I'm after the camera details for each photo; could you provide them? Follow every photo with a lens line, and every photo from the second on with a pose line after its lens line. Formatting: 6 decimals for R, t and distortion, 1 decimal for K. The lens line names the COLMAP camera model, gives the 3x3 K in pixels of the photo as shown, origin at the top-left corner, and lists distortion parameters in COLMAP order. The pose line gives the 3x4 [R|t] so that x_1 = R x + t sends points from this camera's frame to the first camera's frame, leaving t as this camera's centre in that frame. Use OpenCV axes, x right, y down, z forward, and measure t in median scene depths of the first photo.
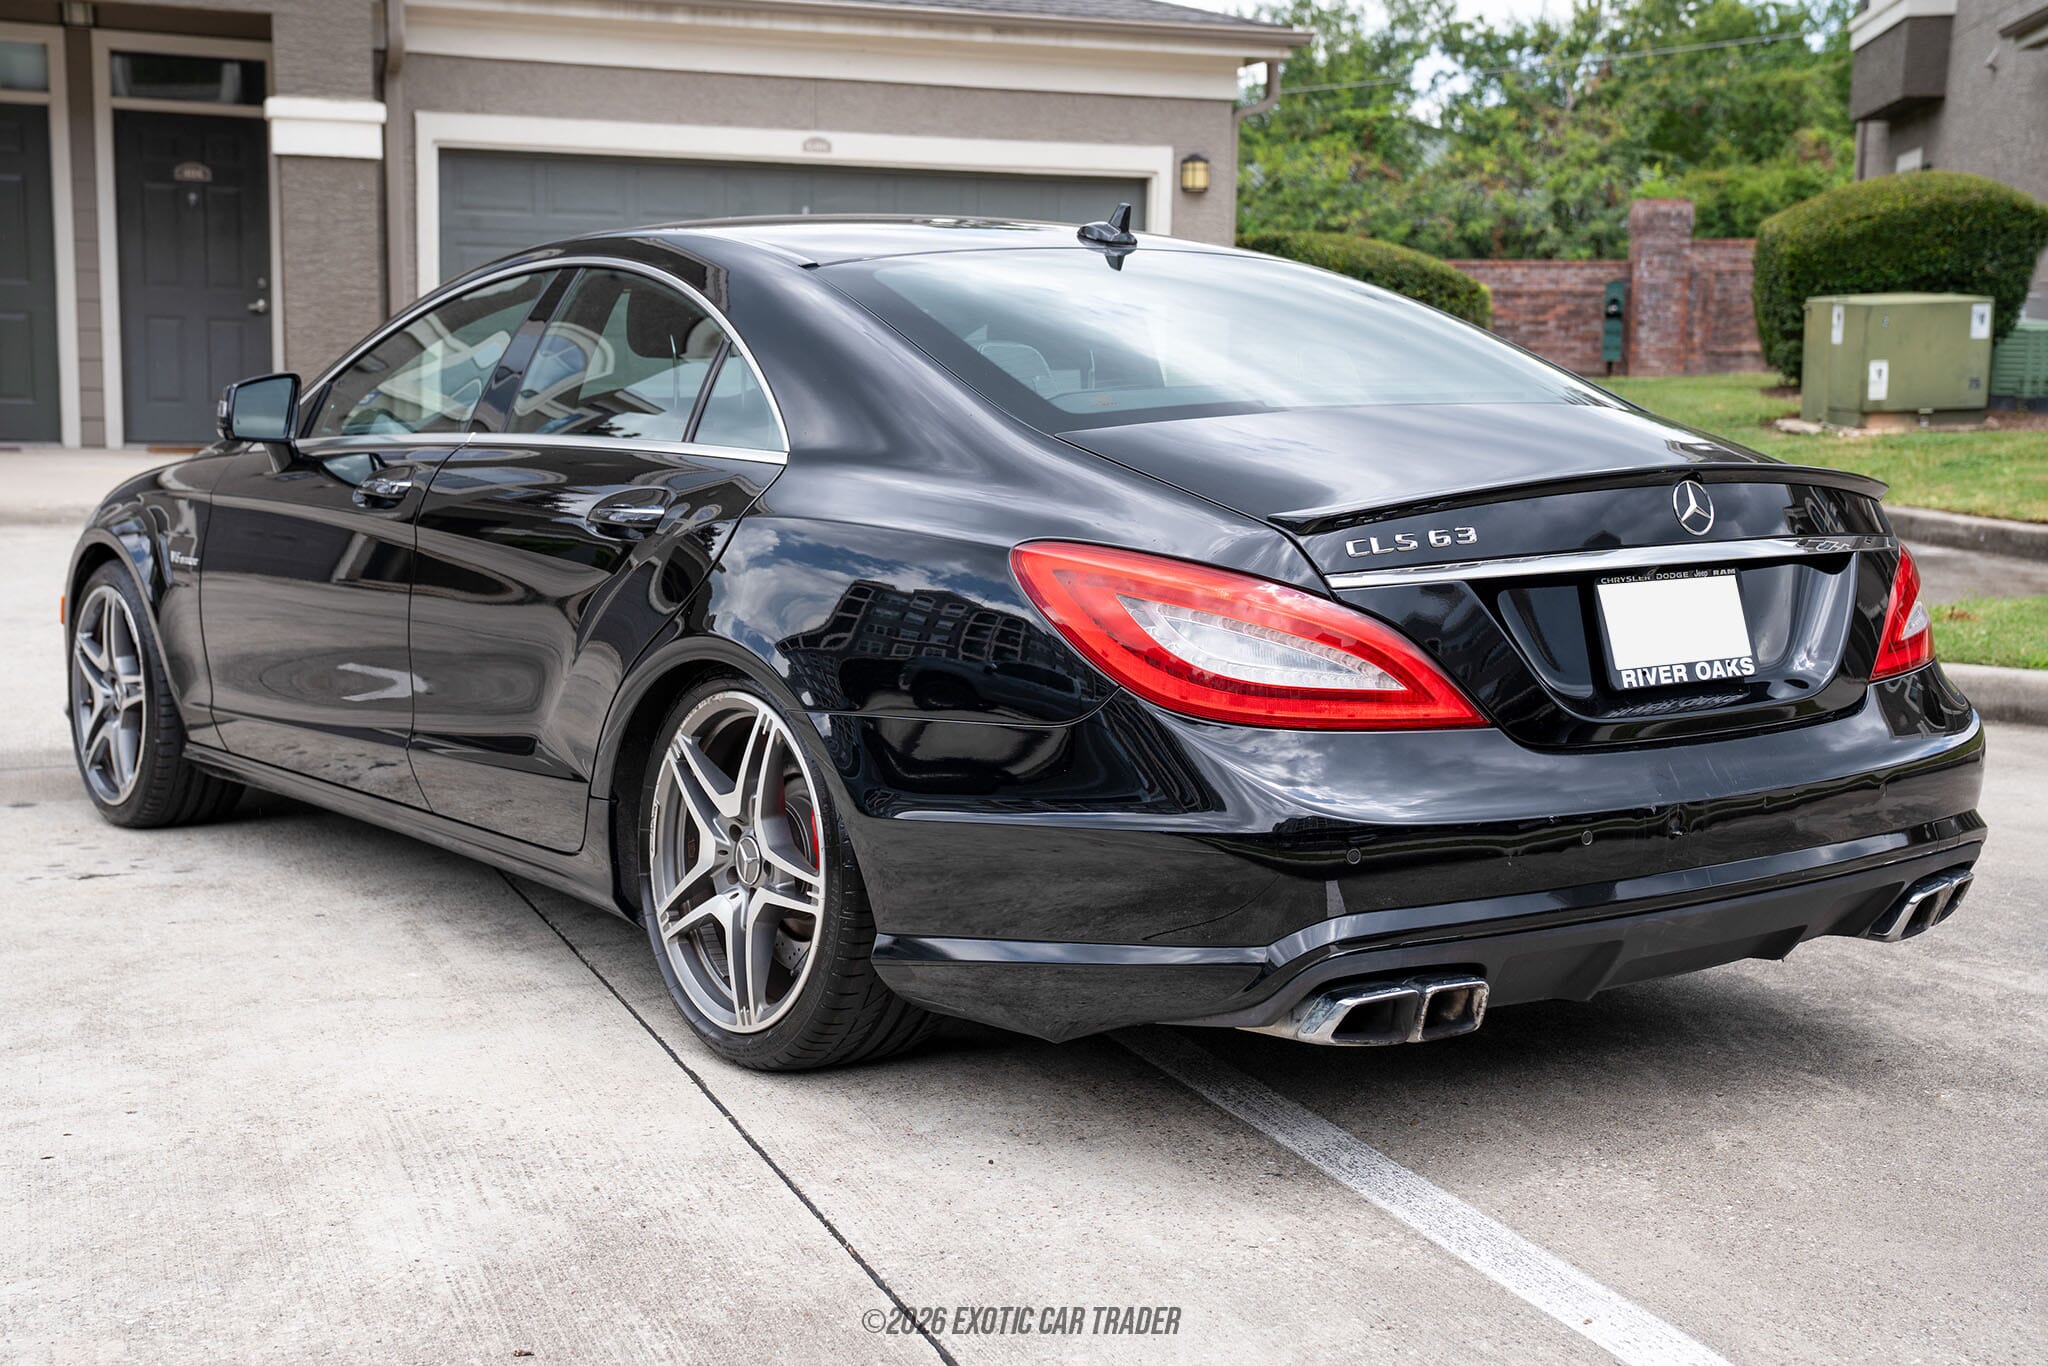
lens RADIAL K [[2511.9, 0, 936.0], [0, 2511.9, 683.7], [0, 0, 1]] dist [0.086969, 0.022208]
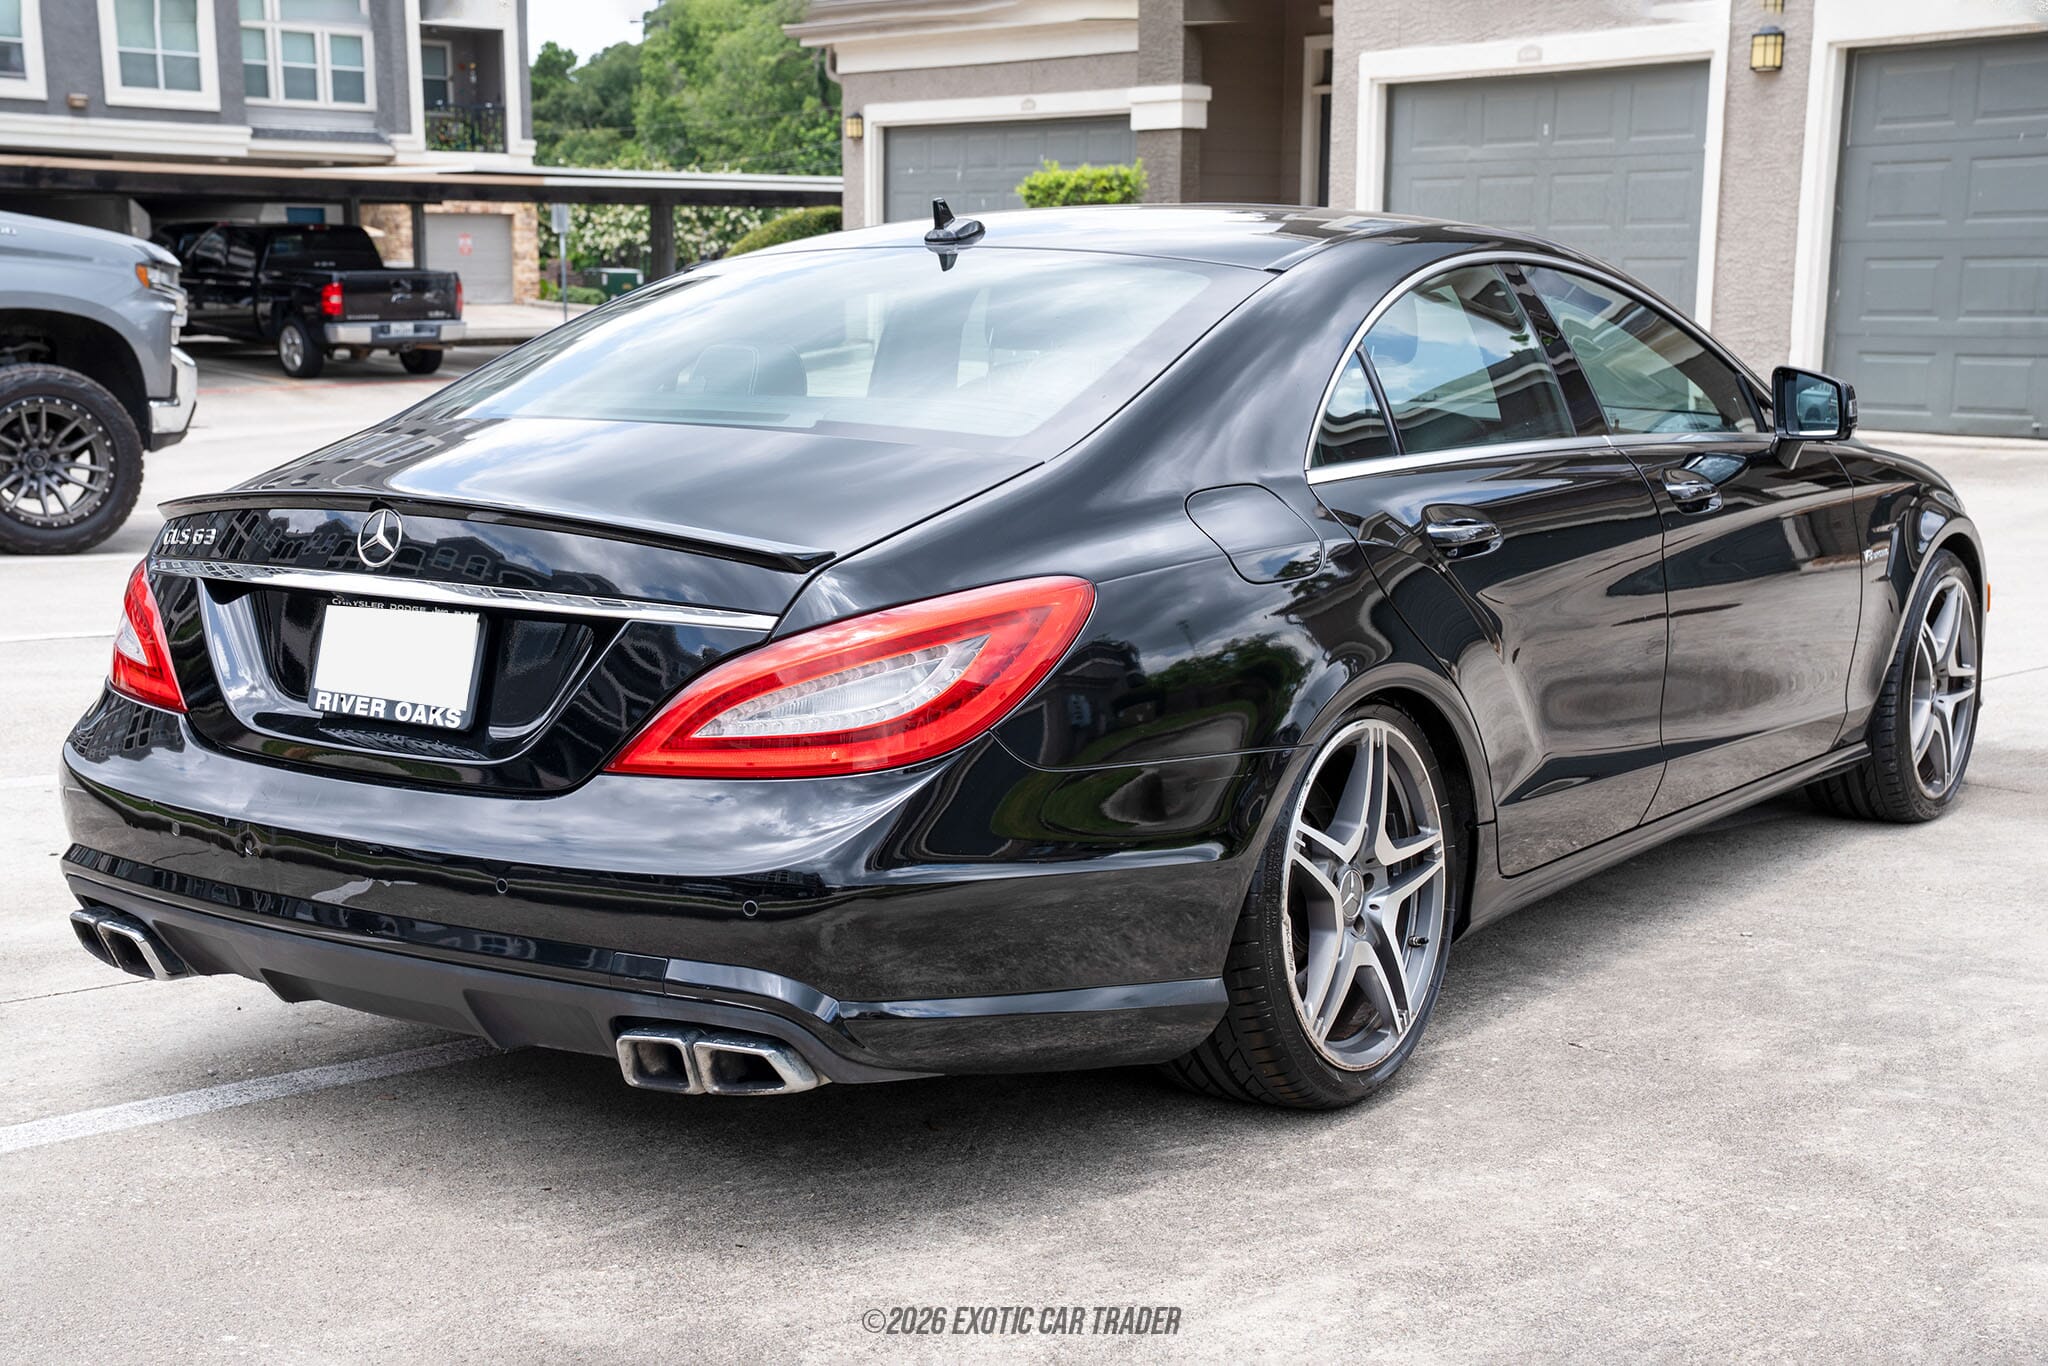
lens RADIAL K [[2511.9, 0, 936.0], [0, 2511.9, 683.7], [0, 0, 1]] dist [0.086969, 0.022208]
pose [[0.356015, 0.144592, -0.923226, 1.282639], [-0.122425, 0.986659, 0.107317, -0.145876], [0.926426, 0.074819, 0.368967, 0.849802]]
